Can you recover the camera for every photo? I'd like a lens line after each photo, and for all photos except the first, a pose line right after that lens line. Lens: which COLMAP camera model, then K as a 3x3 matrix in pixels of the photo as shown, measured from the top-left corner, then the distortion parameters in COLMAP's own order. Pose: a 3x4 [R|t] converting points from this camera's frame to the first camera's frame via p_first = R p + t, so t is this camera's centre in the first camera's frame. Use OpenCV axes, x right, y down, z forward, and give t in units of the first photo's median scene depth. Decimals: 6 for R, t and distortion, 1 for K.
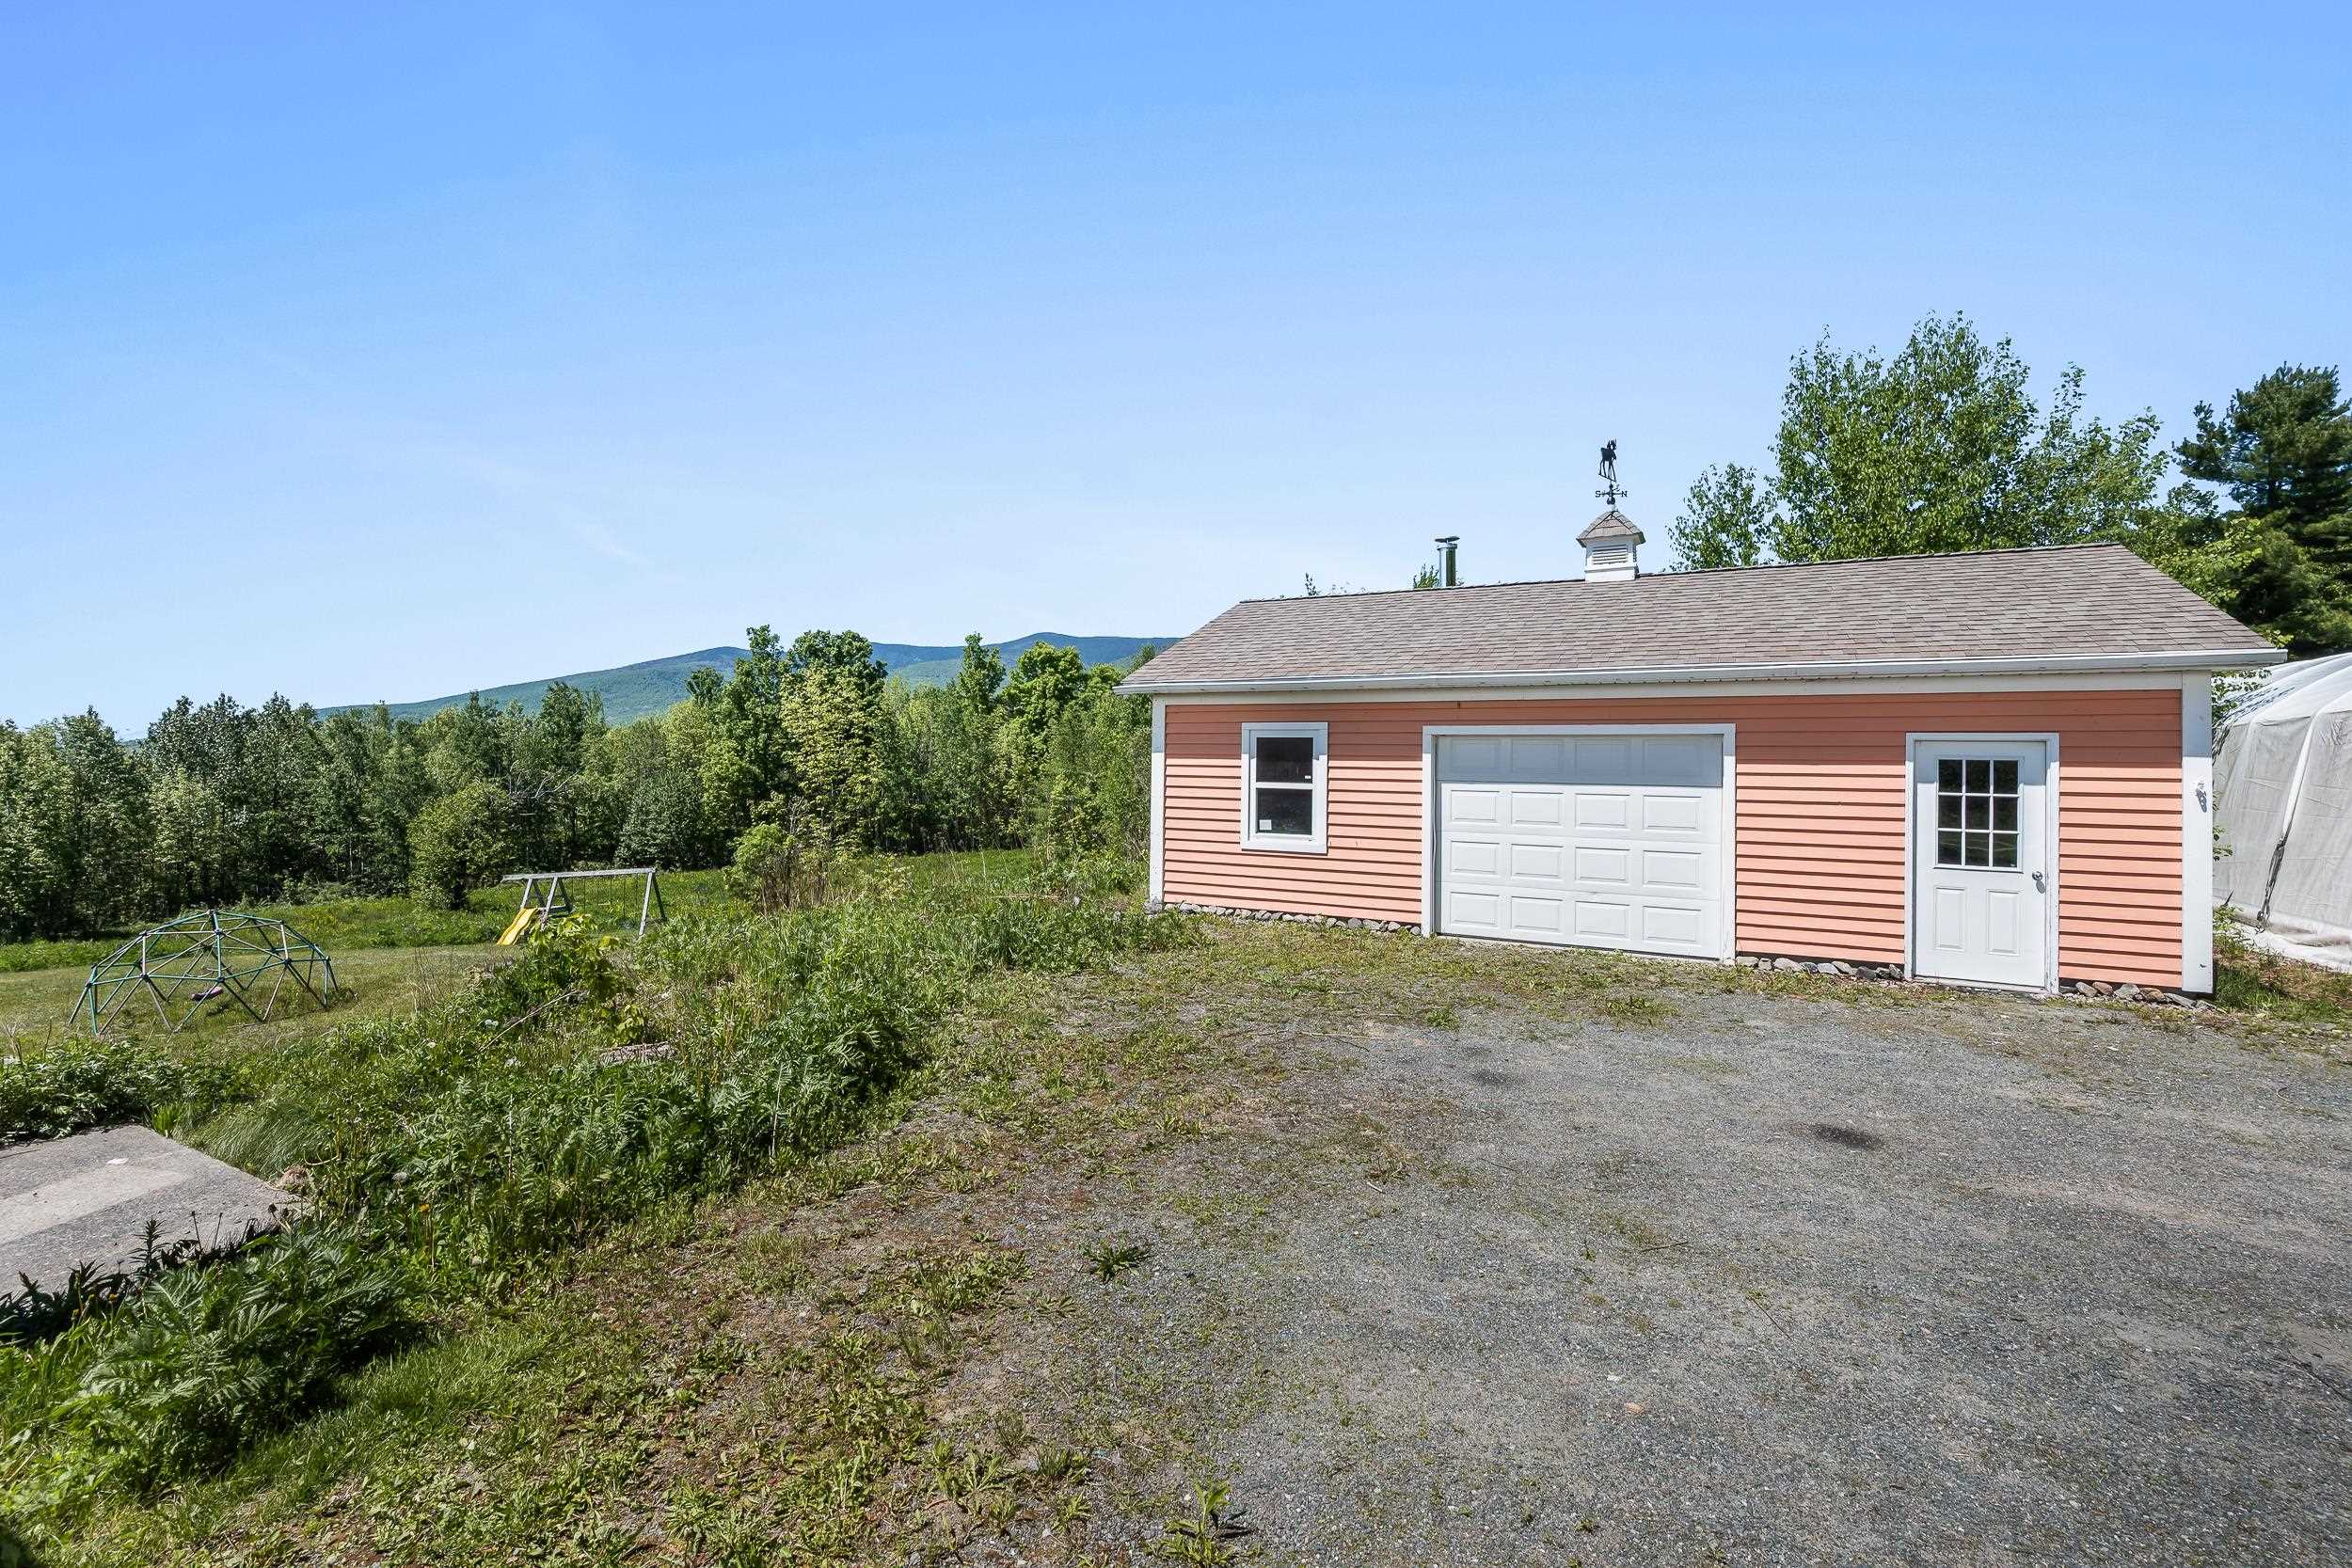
lens RADIAL K [[1016.3, 0, 1176.1], [0, 1016.3, 774.1], [0, 0, 1]] dist [-0.000048, -0.000001]
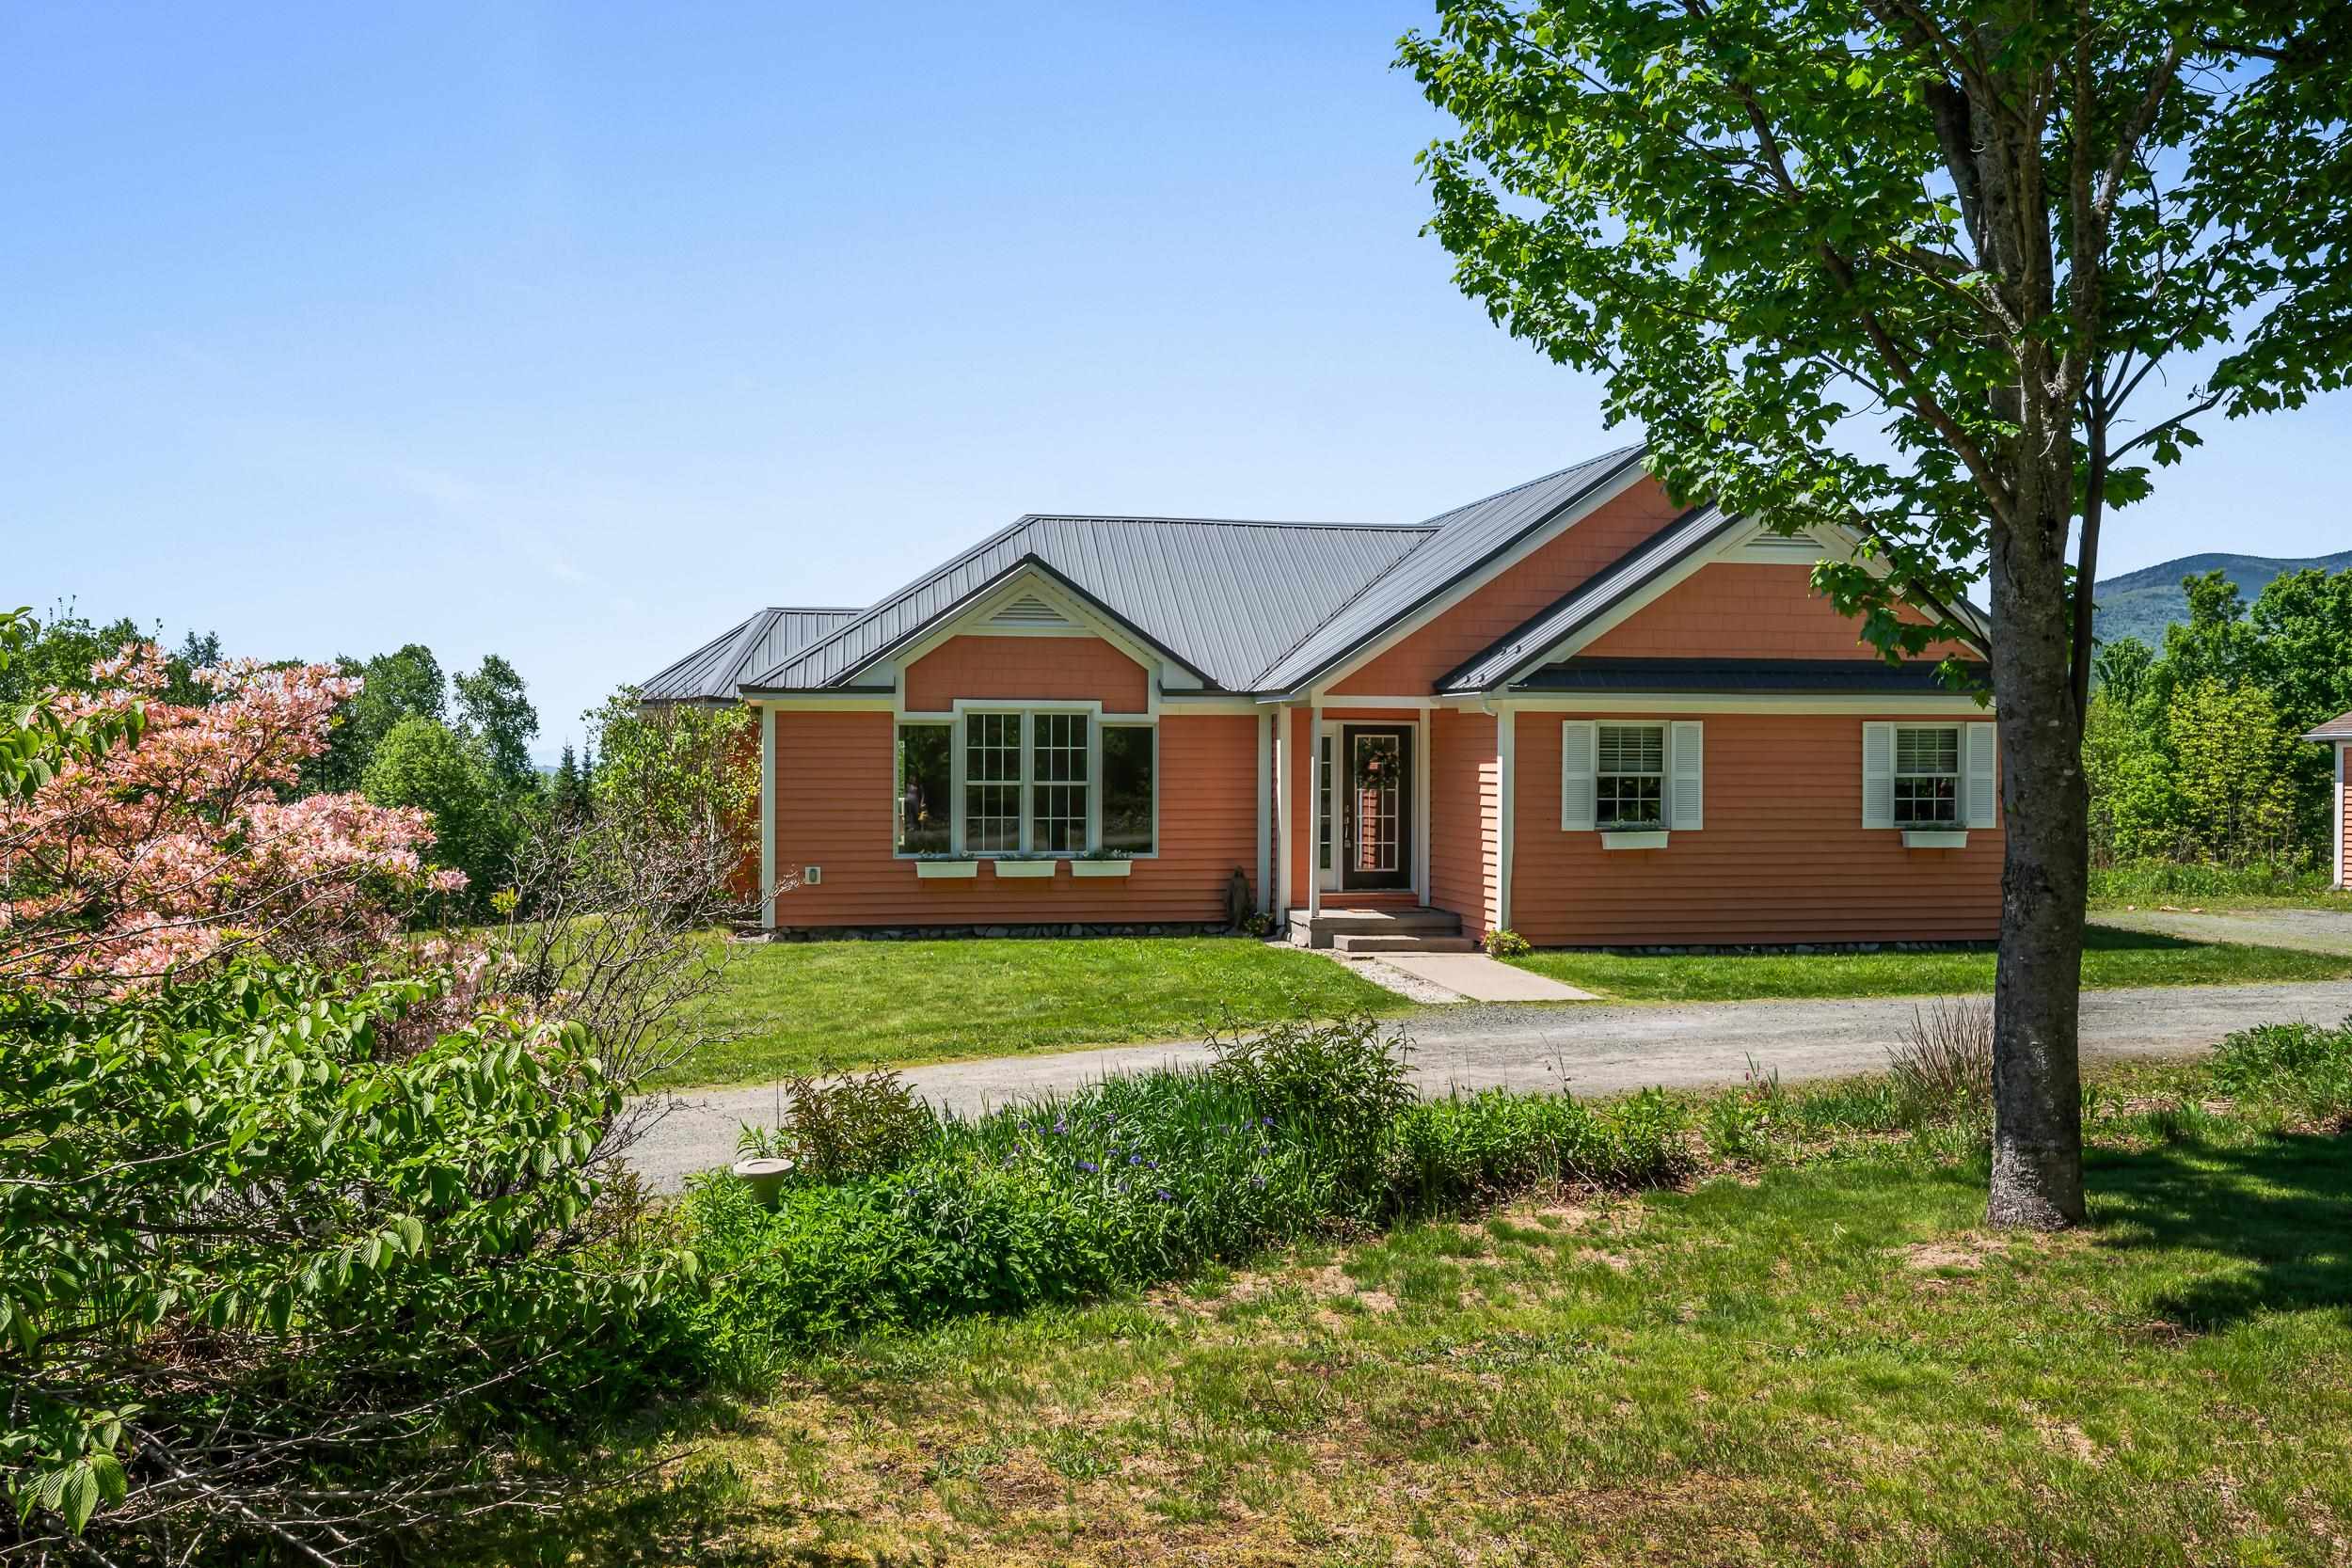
lens RADIAL K [[1826.3, 0, 1175.7], [0, 1826.3, 788.0], [0, 0, 1]] dist [0.000470, -0.000084]
pose [[0.602161, -0.003120, -0.798369, 0.120636], [-0.005607, 0.999951, -0.008137, 0.002017], [0.798355, 0.009376, 0.602114, -0.212031]]
